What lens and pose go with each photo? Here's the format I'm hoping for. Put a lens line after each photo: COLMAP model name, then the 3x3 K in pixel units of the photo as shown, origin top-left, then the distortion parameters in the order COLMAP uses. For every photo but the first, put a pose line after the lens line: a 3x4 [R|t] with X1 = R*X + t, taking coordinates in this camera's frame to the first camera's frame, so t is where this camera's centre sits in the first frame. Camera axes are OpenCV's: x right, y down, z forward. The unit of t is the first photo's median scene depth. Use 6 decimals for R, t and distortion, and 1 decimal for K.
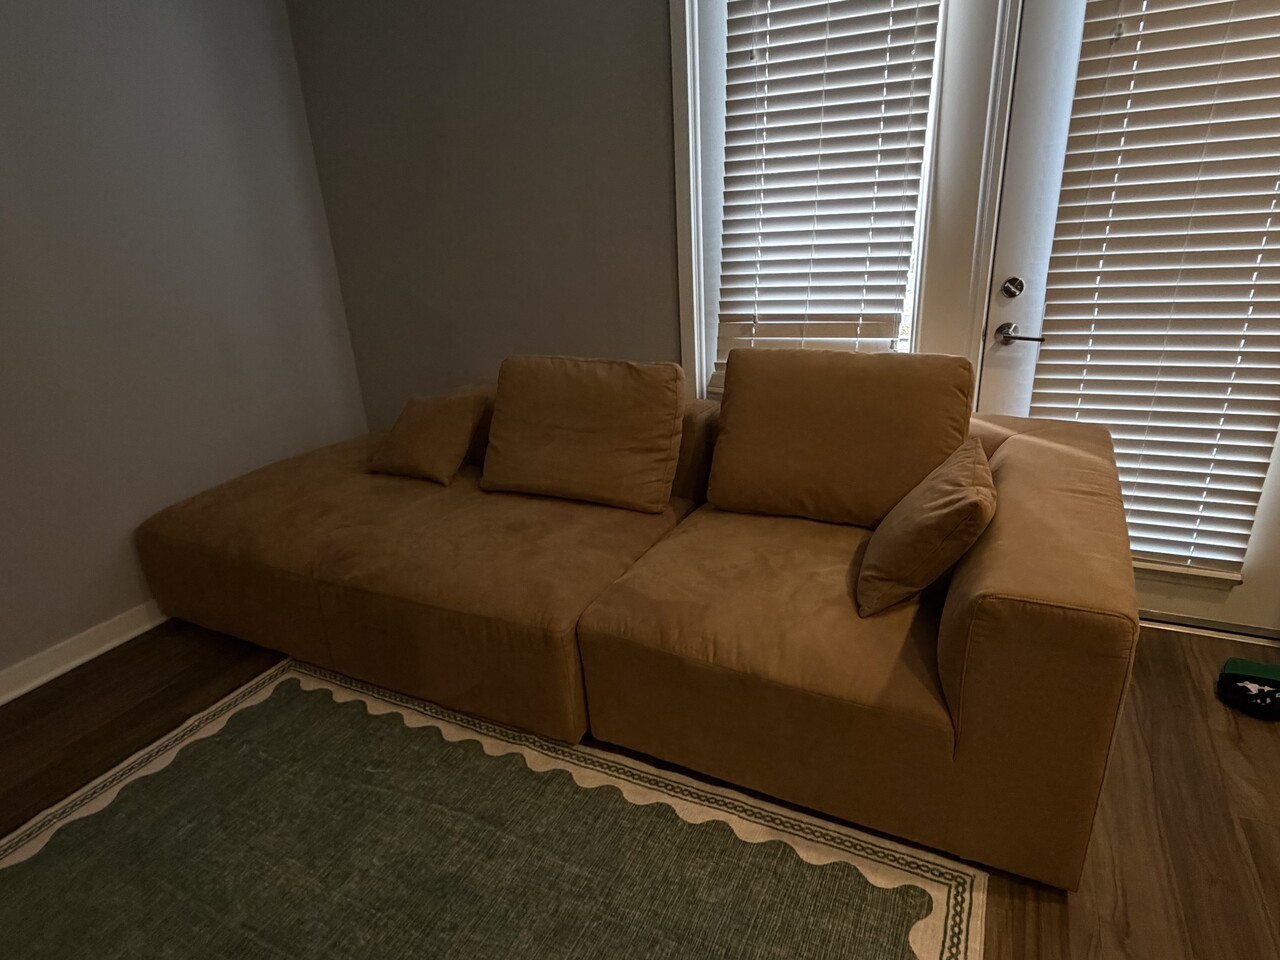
lens RADIAL K [[743.2, 0, 640.5], [0, 743.2, 486.6], [0, 0, 1]] dist [0.003118, -0.000707]
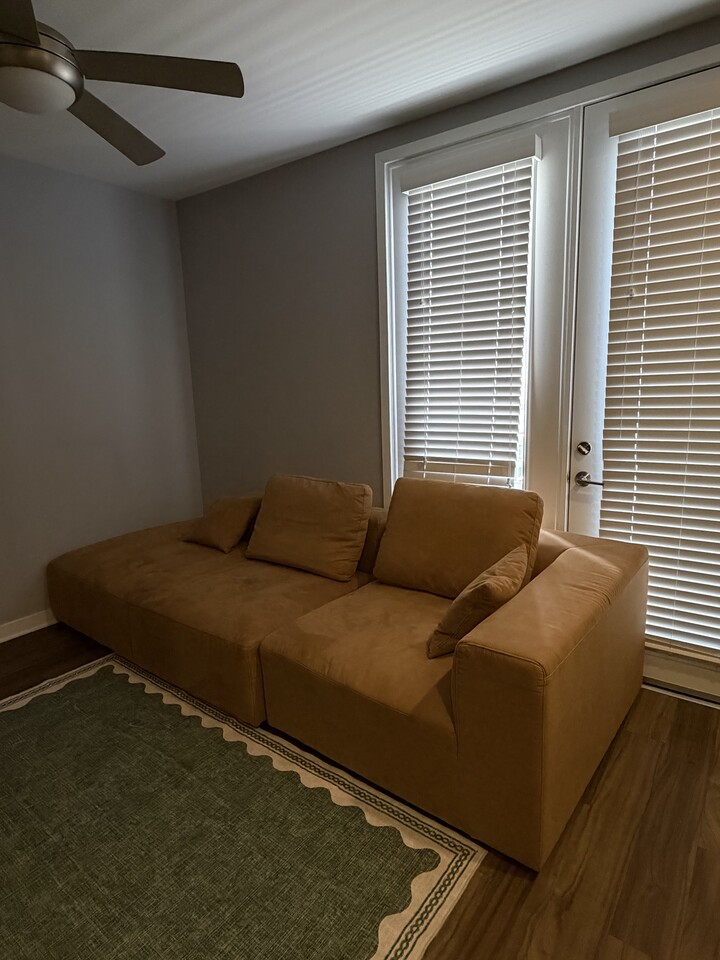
lens RADIAL K [[557.4, 0, 359.8], [0, 557.4, 477.1], [0, 0, 1]] dist [0.003118, -0.000707]
pose [[0.980158, 0.057369, -0.189732, 0.291071], [-0.089078, 0.982584, -0.163076, 0.009964], [0.177072, 0.176741, 0.968198, -0.150658]]
